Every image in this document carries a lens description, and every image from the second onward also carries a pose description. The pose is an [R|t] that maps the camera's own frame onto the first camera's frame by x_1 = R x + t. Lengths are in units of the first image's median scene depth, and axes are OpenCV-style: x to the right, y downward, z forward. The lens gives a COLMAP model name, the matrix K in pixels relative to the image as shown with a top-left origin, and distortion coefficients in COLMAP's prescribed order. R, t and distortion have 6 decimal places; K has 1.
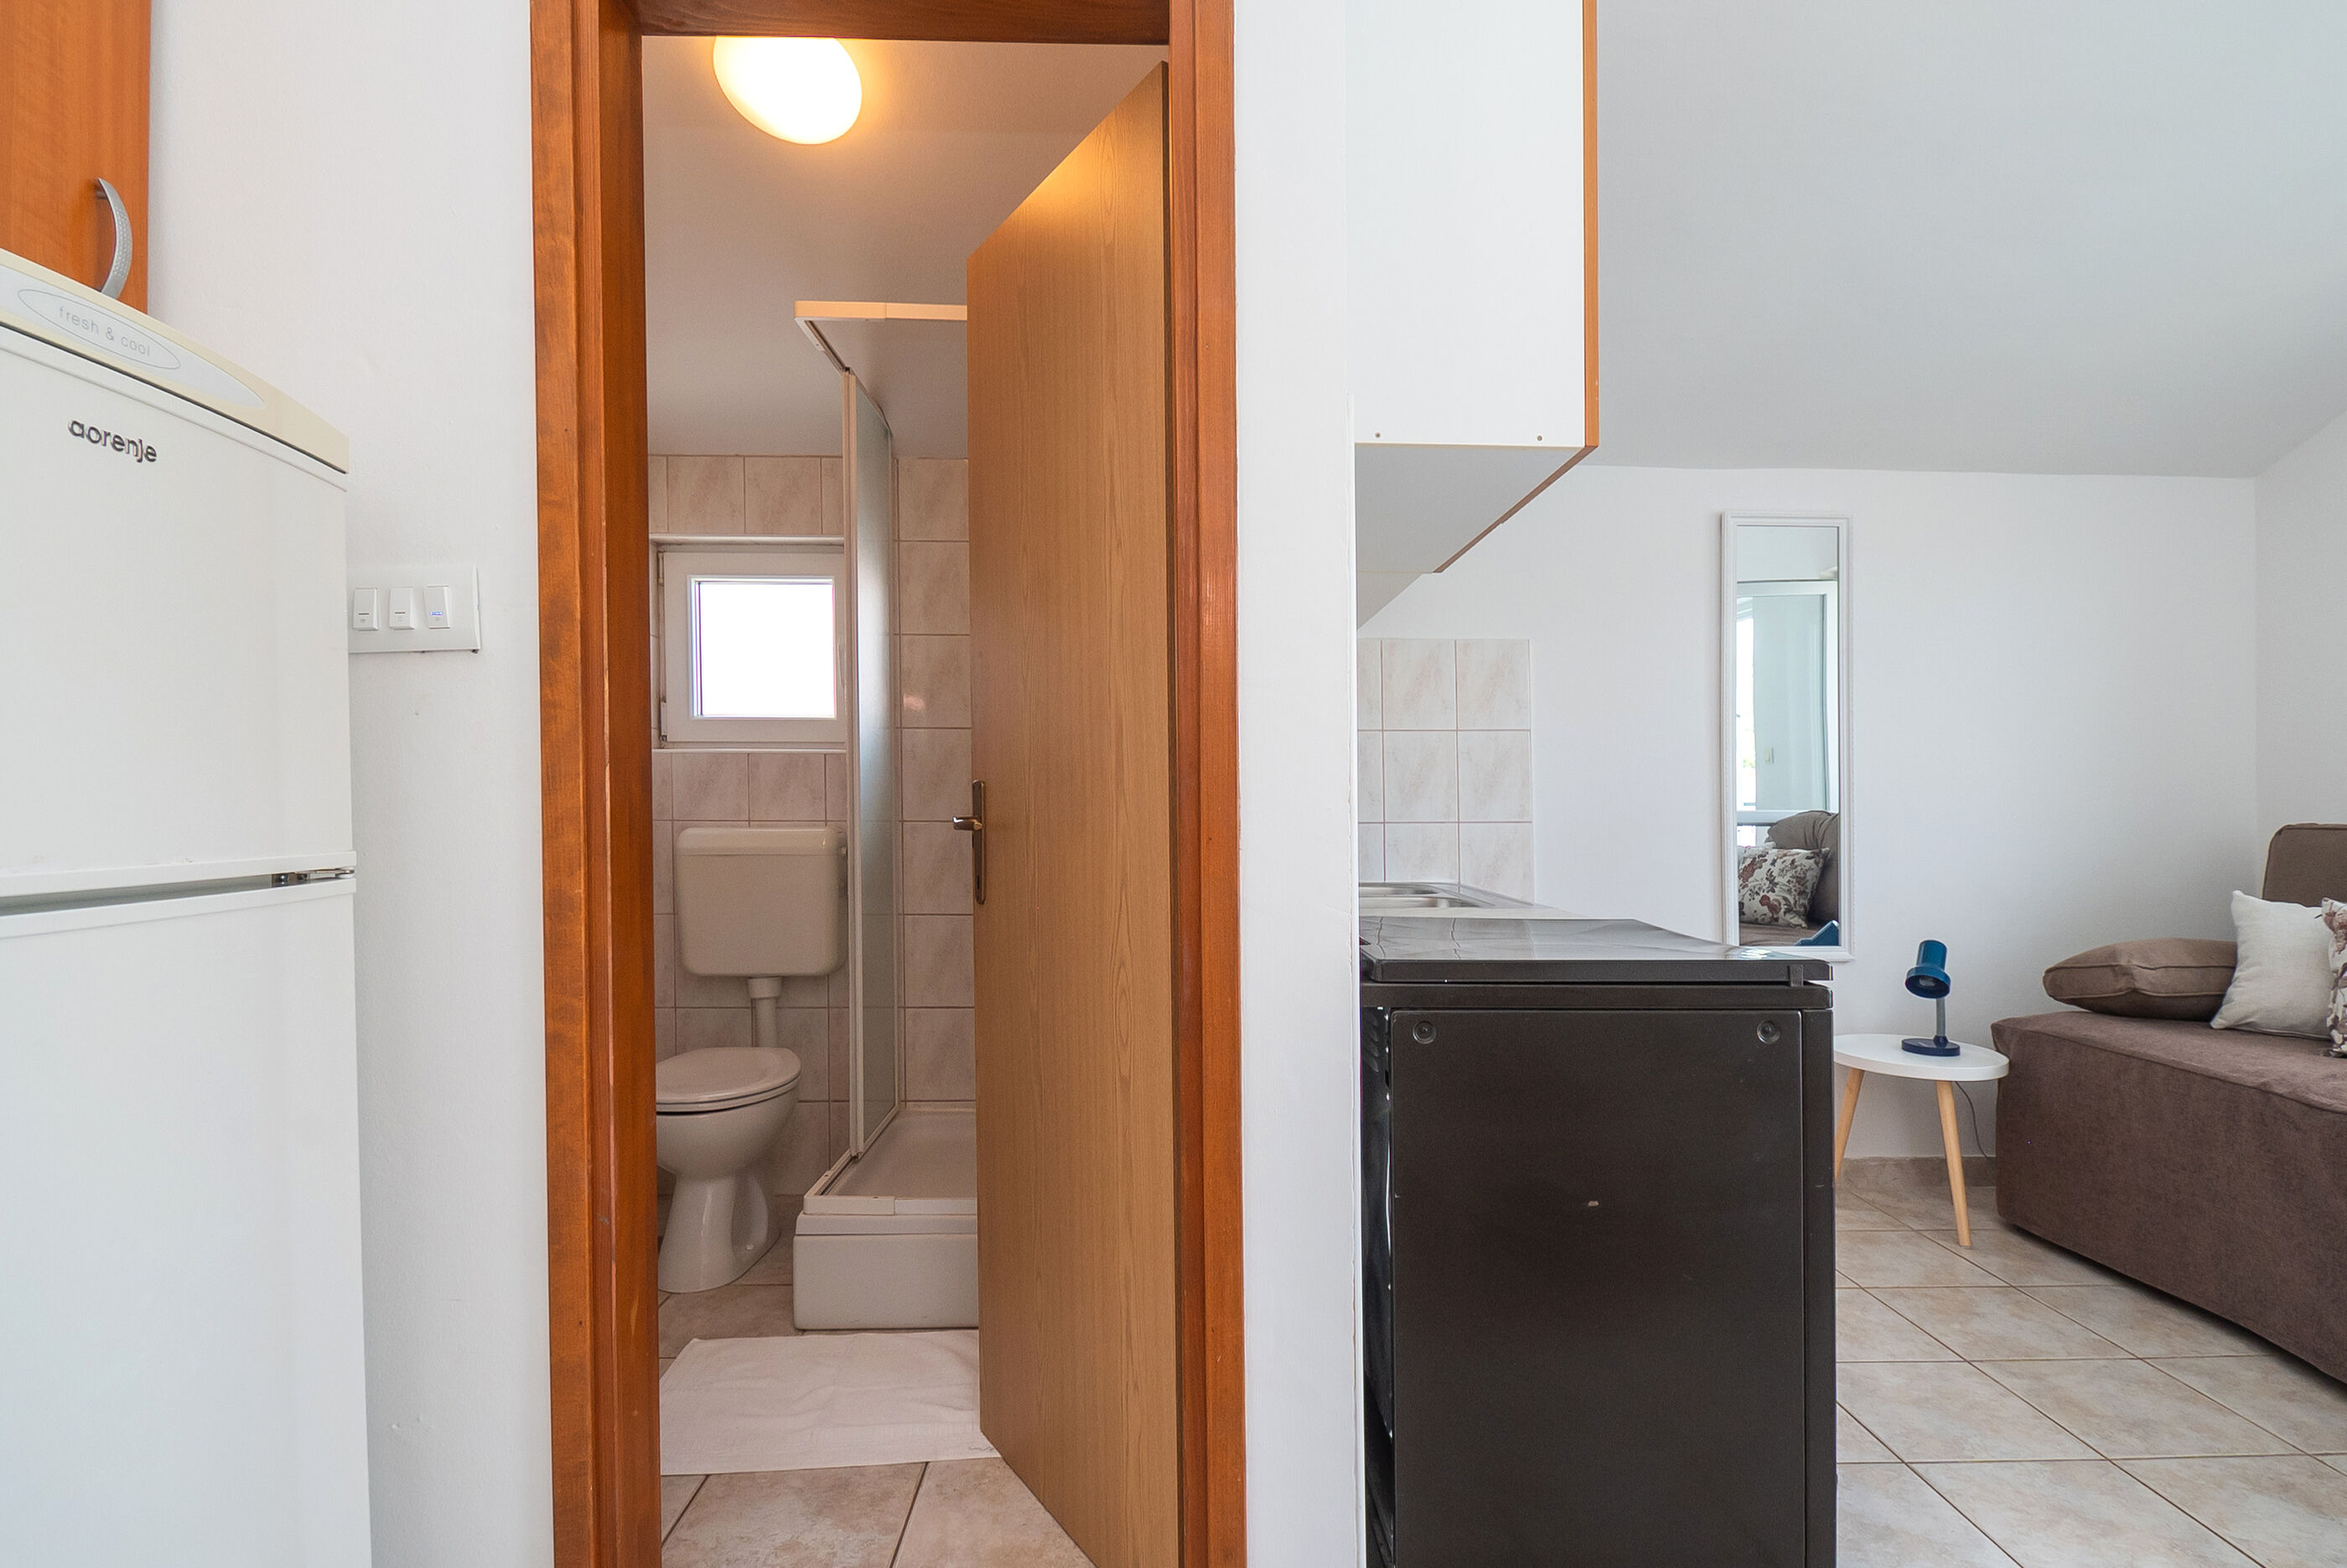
lens RADIAL K [[1184.2, 0, 1174.4], [0, 1184.2, 826.7], [0, 0, 1]] dist [0.003230, -0.008977]
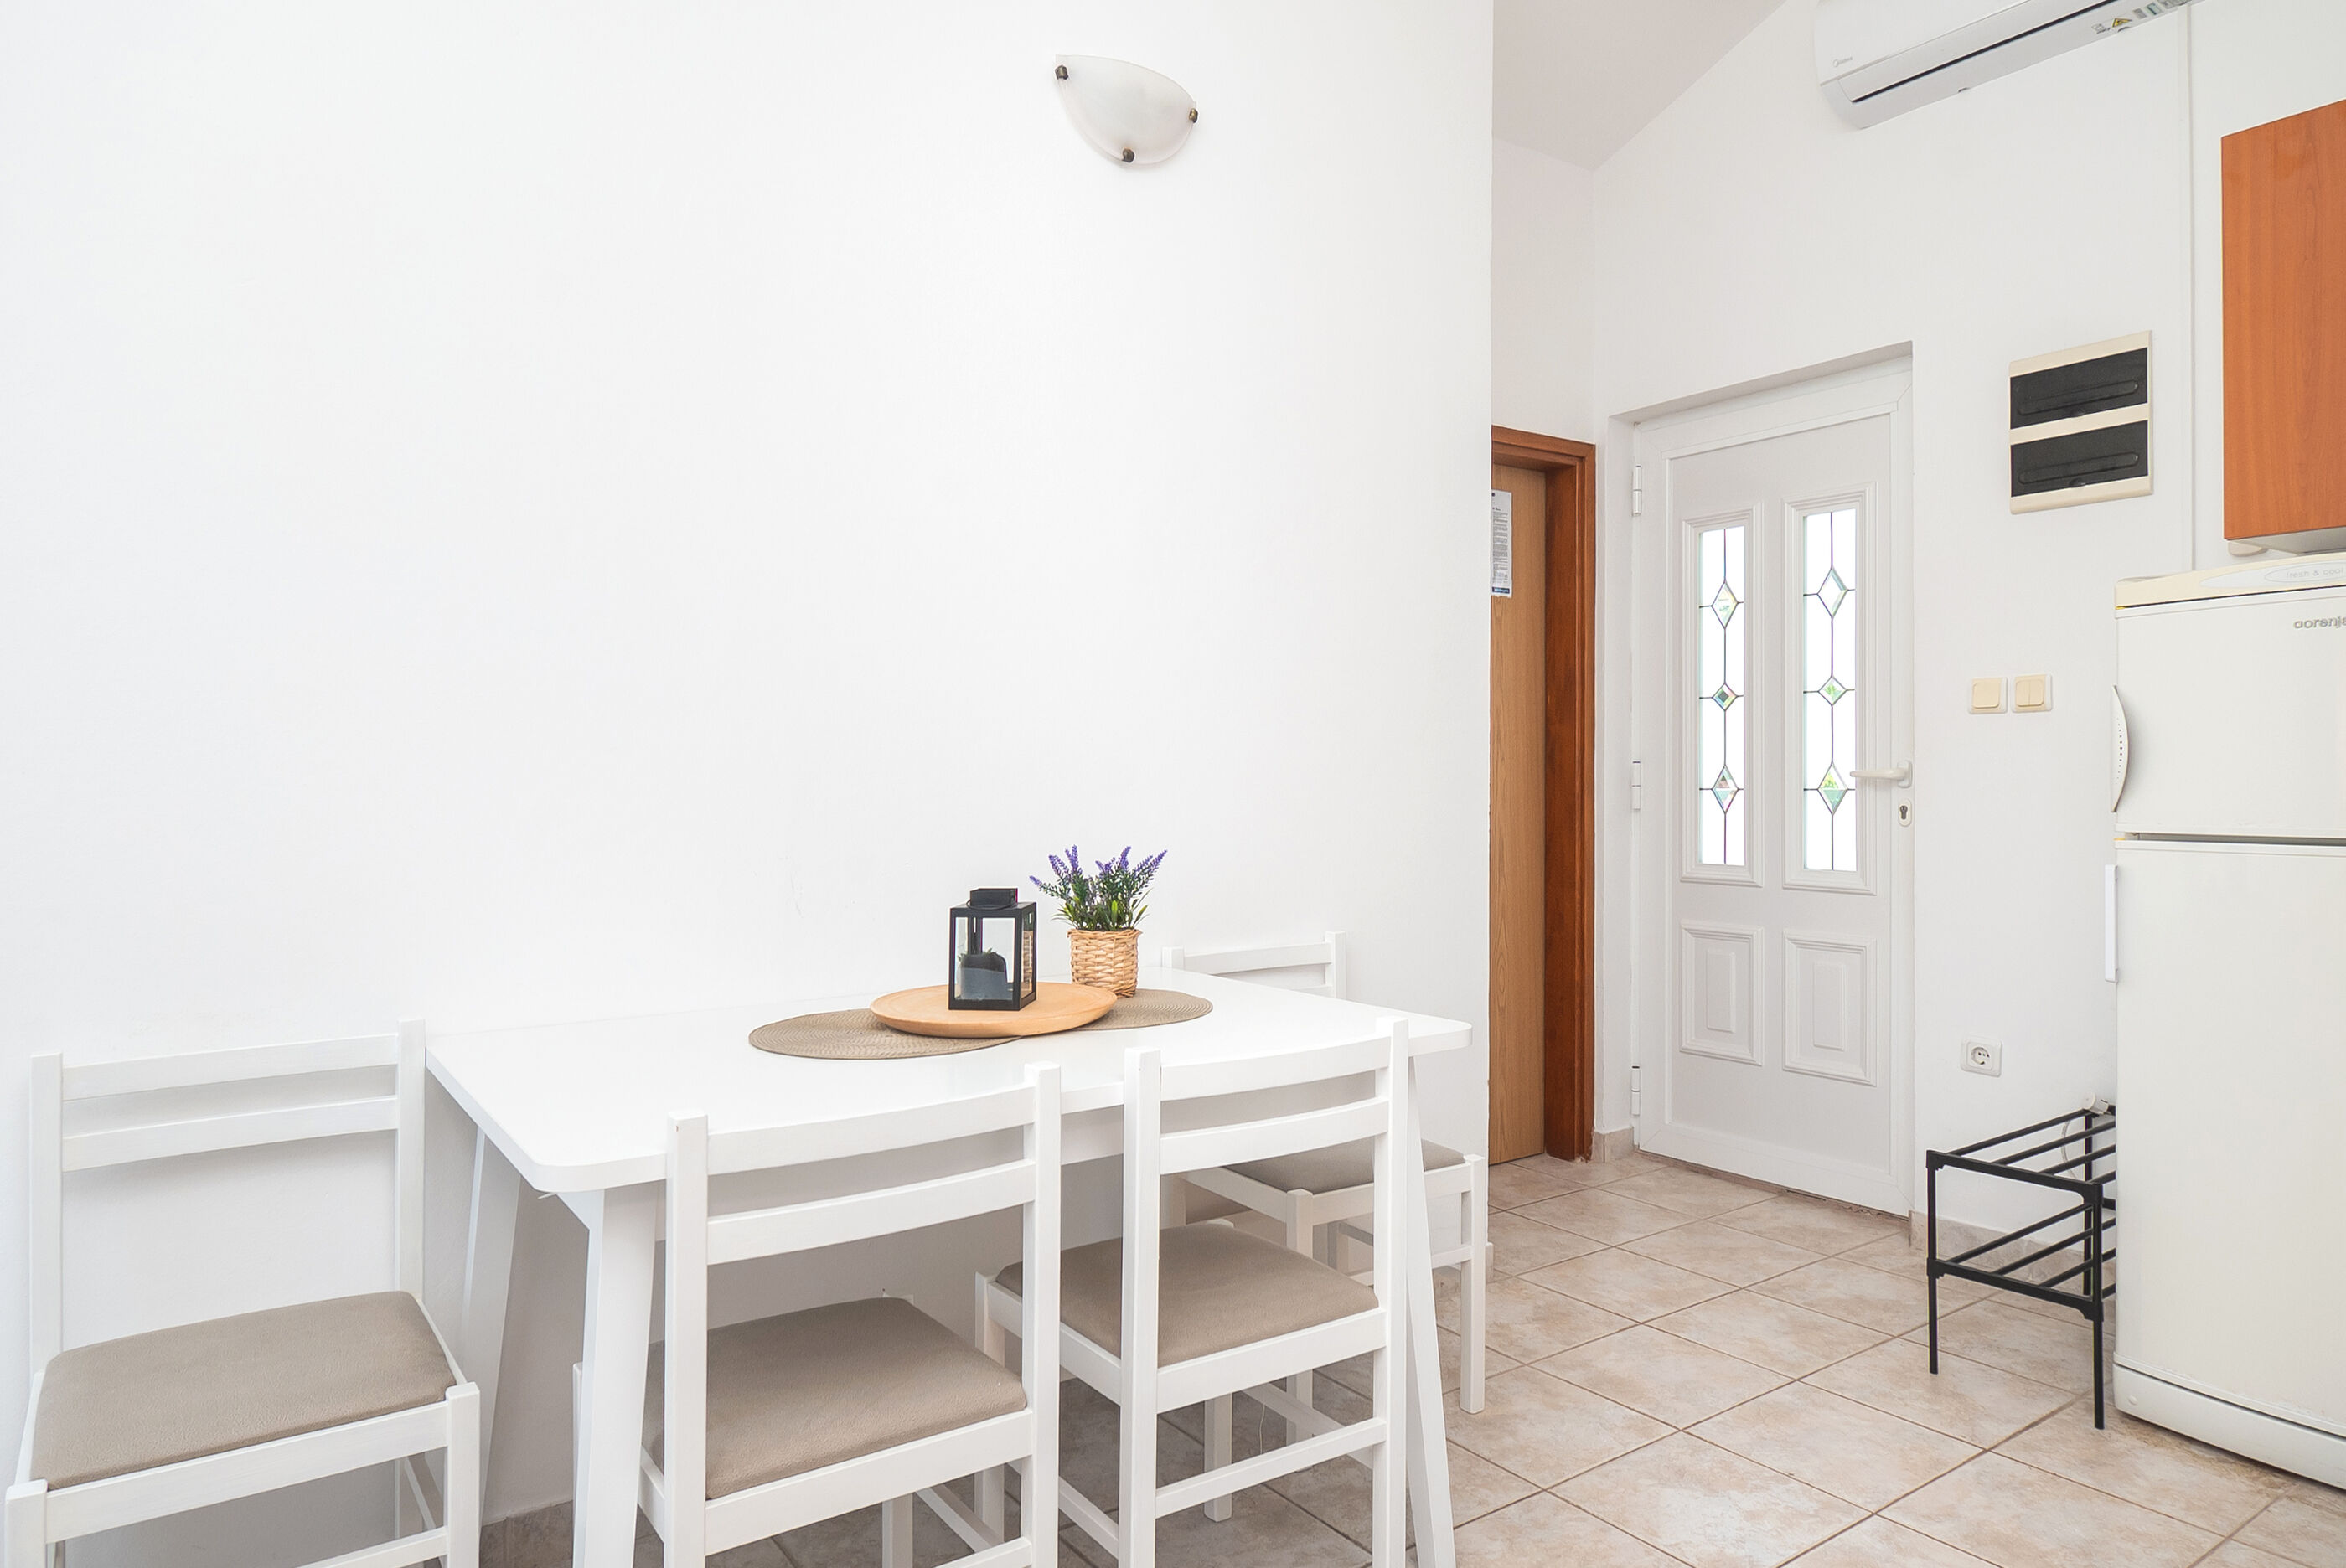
lens RADIAL K [[1442.0, 0, 1233.5], [0, 1442.0, 777.2], [0, 0, 1]] dist [-0.006469, -0.001499]
pose [[-0.802846, 0.011254, -0.596080, 0.714413], [0.000059, 0.999823, 0.018796, -0.034163], [0.596186, 0.015055, -0.802705, 0.628932]]
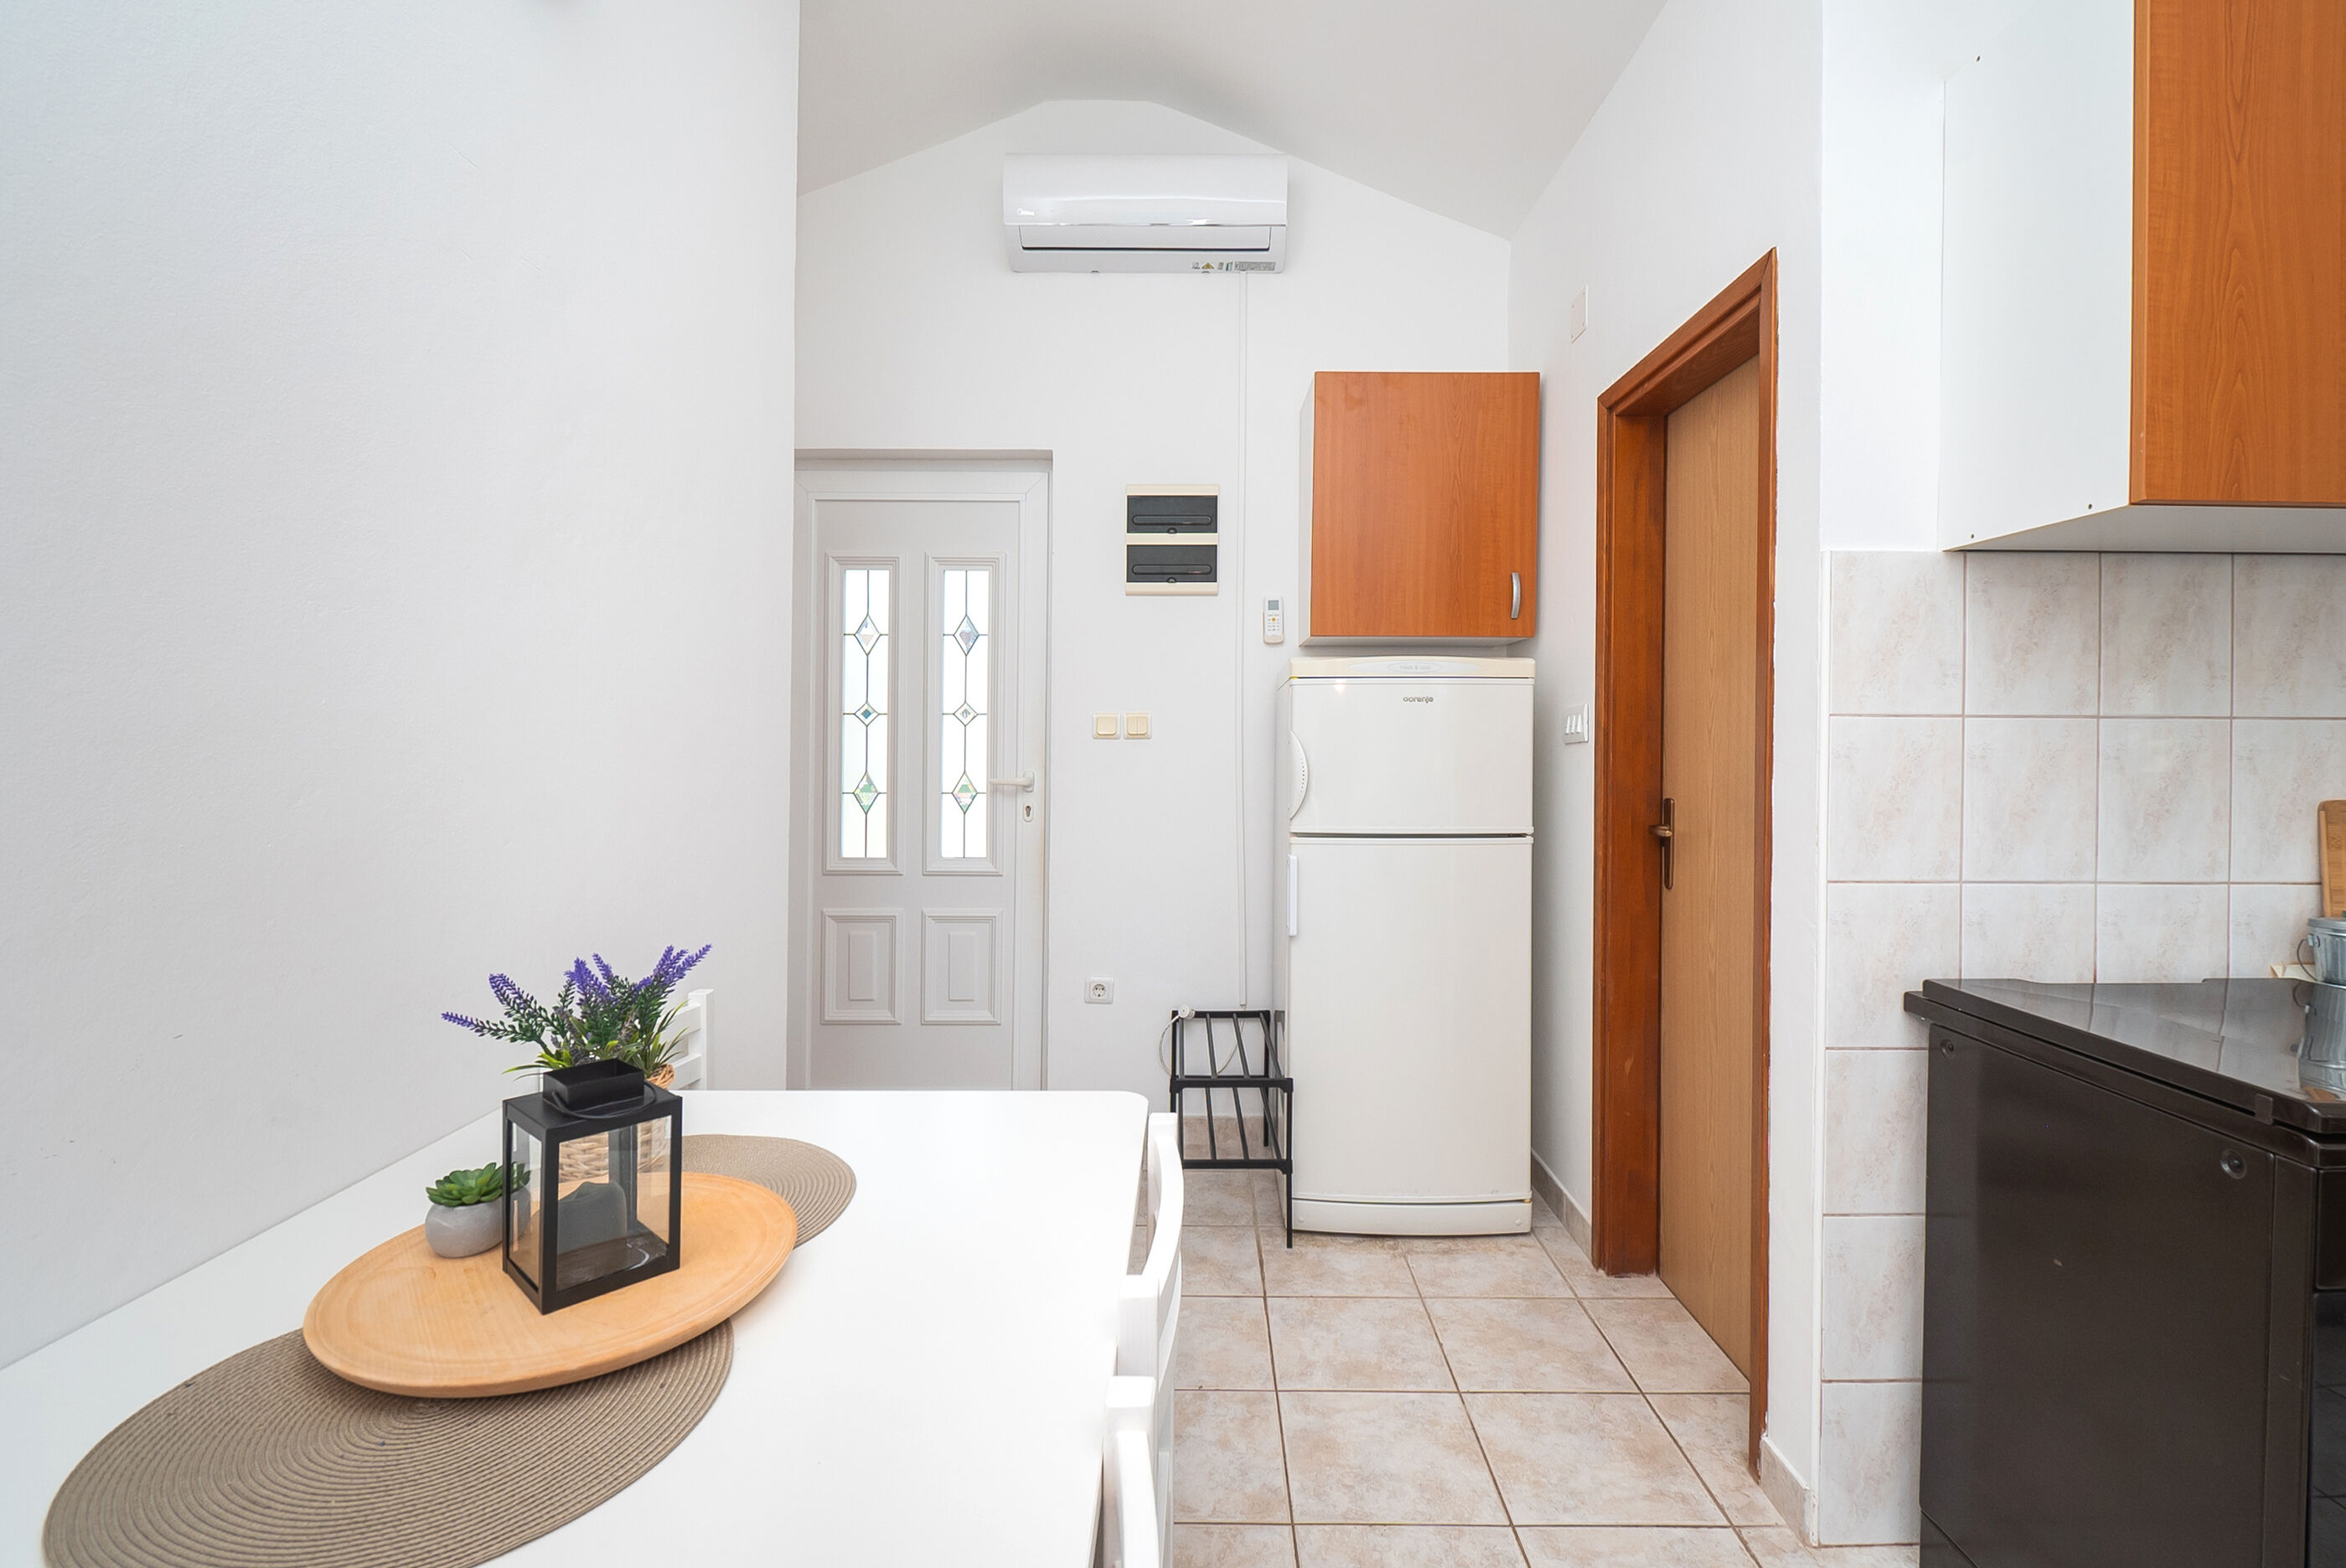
lens RADIAL K [[1074.8, 0, 1182.0], [0, 1074.8, 771.7], [0, 0, 1]] dist [0.015887, -0.015053]
pose [[-0.031204, 0.024466, -0.999214, 0.710040], [-0.021071, 0.999462, 0.025130, -0.061879], [0.999291, 0.021839, -0.030672, 0.144256]]
